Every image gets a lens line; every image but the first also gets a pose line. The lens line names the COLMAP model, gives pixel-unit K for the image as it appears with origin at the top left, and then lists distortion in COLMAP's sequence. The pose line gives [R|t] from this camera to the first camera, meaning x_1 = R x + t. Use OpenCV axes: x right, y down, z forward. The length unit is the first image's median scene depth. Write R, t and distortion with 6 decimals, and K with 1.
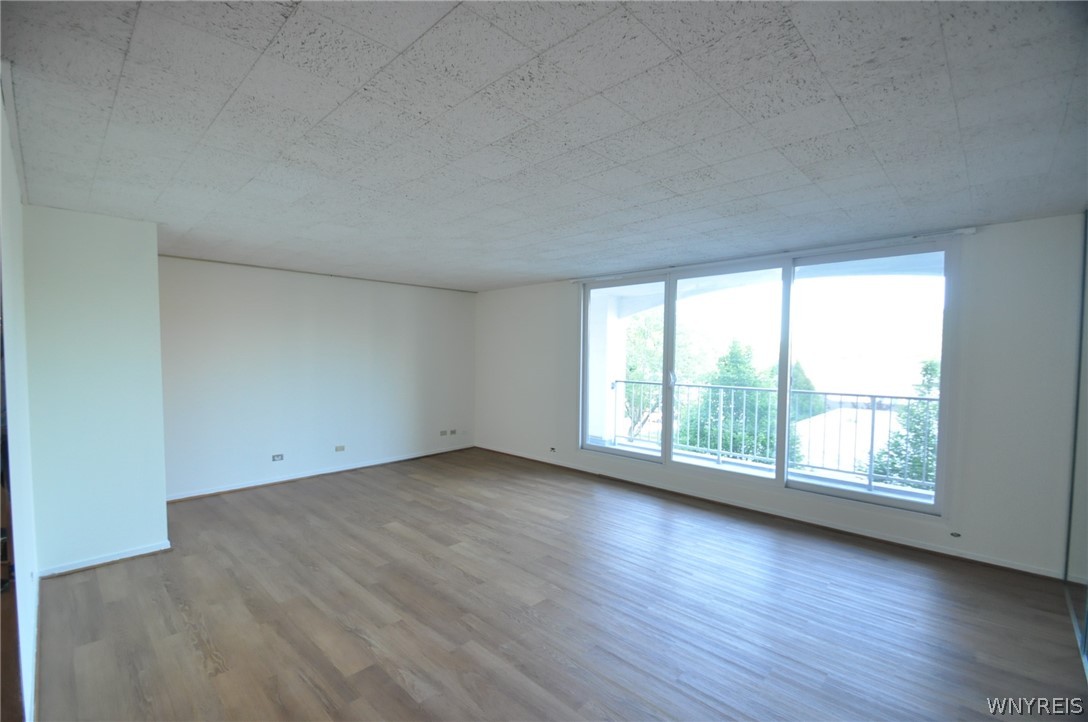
lens RADIAL K [[473.6, 0, 546.6], [0, 473.6, 372.9], [0, 0, 1]] dist [-0.004186, -0.001455]
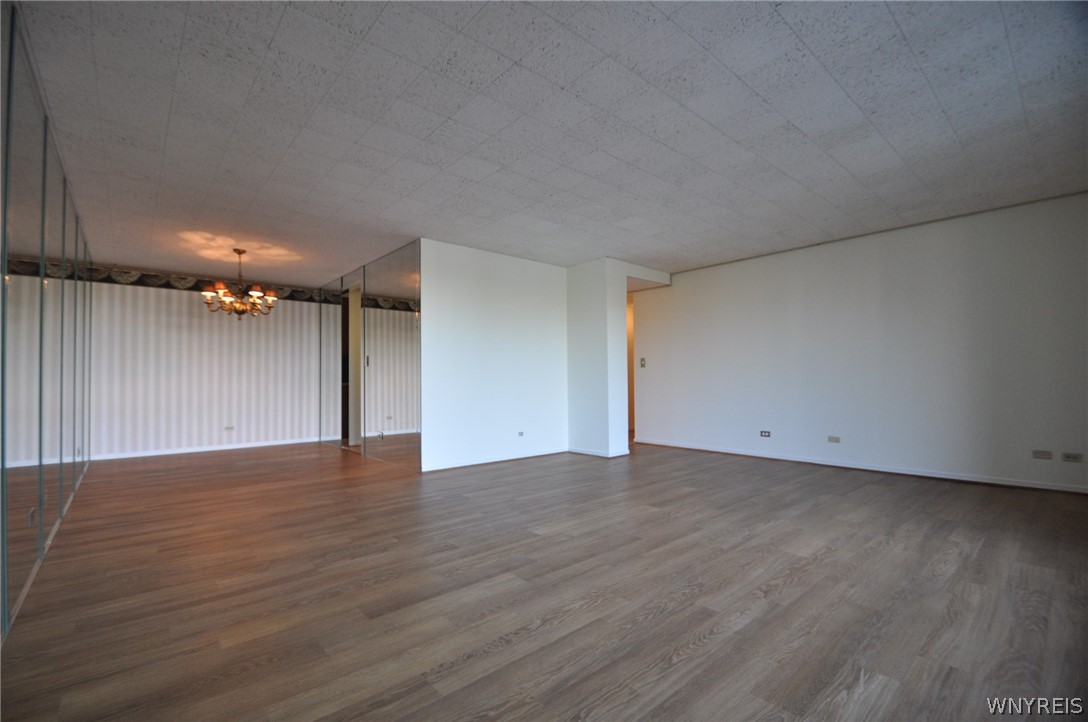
lens RADIAL K [[473.6, 0, 541.8], [0, 473.6, 367.5], [0, 0, 1]] dist [-0.004186, -0.001455]
pose [[-0.102015, -0.036840, -0.994100, 0.571727], [-0.032104, 0.998915, -0.033724, 0.082594], [0.994265, 0.028474, -0.103087, 0.614161]]
